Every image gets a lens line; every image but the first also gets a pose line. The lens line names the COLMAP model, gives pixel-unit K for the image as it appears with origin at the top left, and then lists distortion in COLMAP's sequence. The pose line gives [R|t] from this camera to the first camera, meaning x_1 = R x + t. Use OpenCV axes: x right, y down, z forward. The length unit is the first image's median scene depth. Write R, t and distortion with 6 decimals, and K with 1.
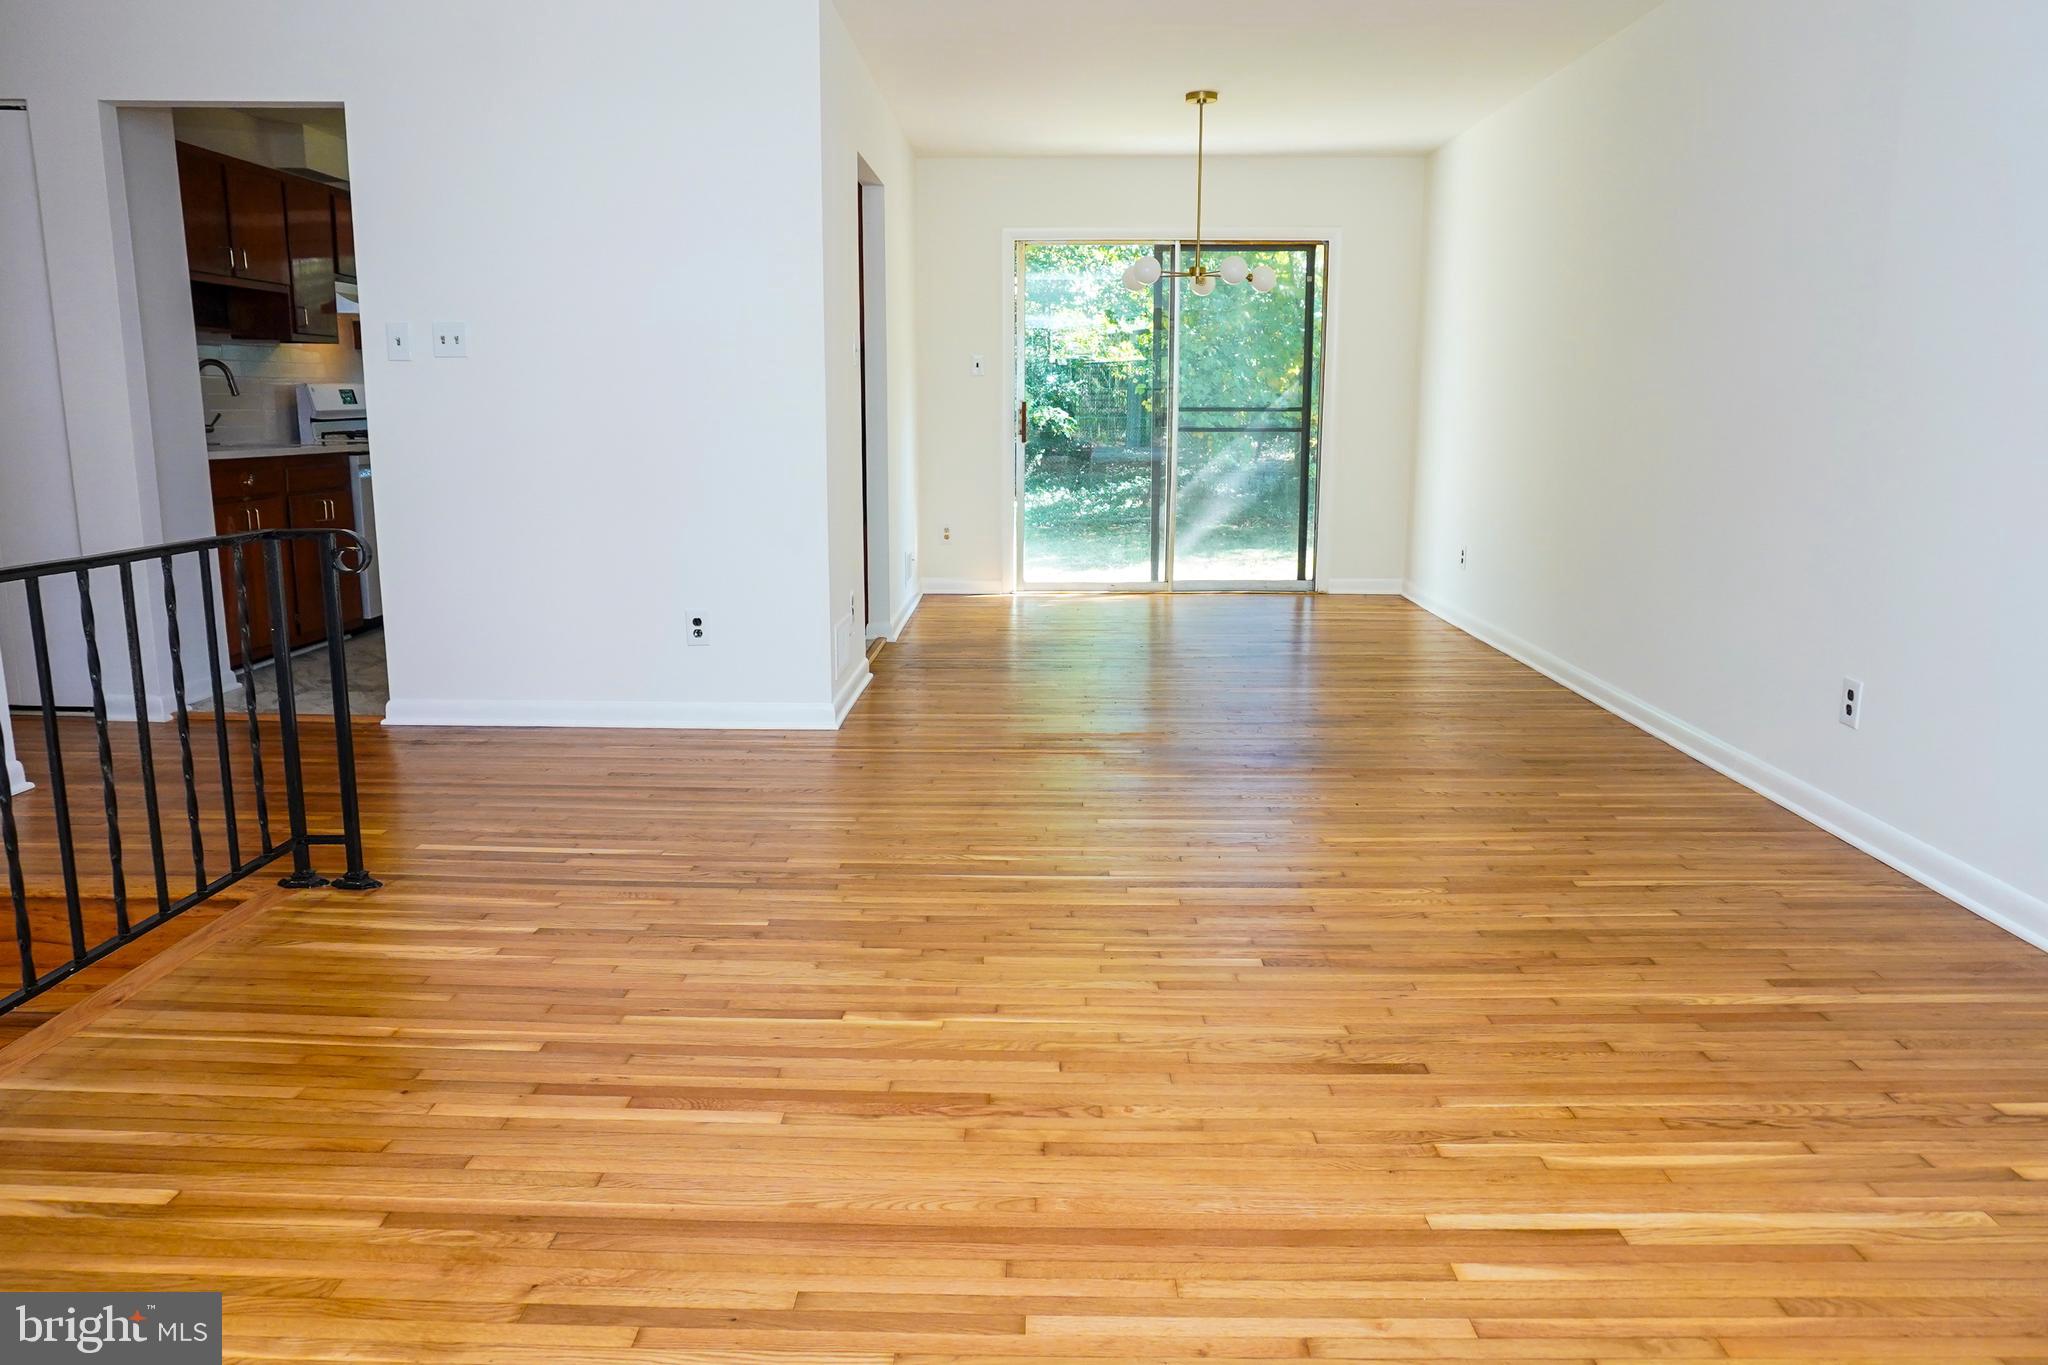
lens RADIAL K [[1379.0, 0, 1022.5], [0, 1379.0, 682.0], [0, 0, 1]] dist [-0.029237, 0.006602]
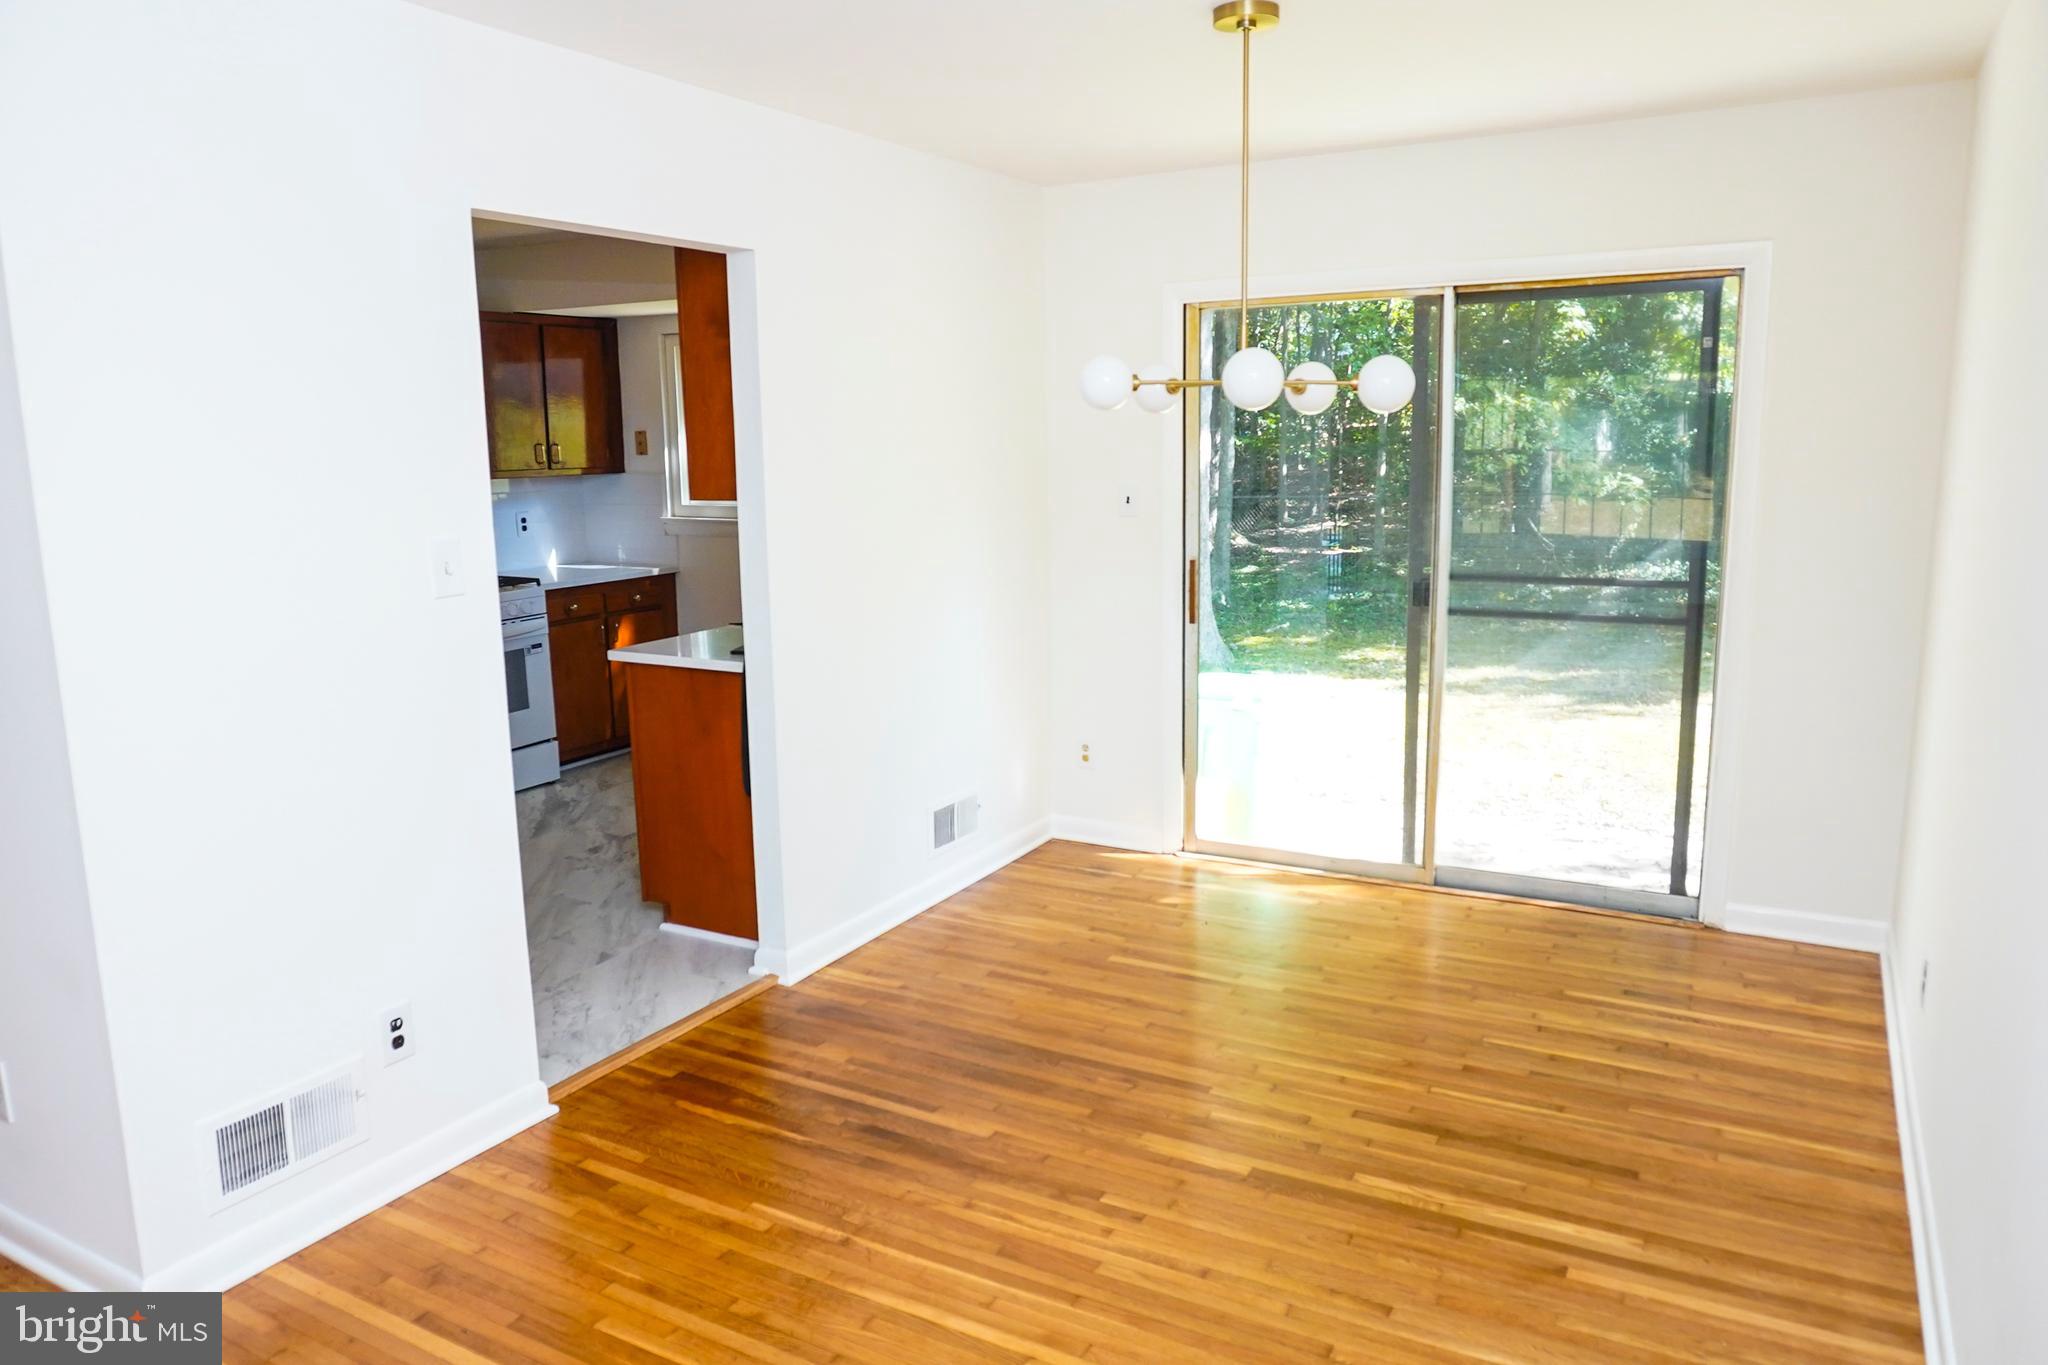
lens RADIAL K [[1379.0, 0, 1019.7], [0, 1379.0, 673.8], [0, 0, 1]] dist [-0.029237, 0.006602]
pose [[0.880021, 0.063148, -0.470717, 0.228228], [-0.076979, 0.996981, -0.010168, -0.138171], [0.468654, 0.045184, 0.882225, 0.411337]]
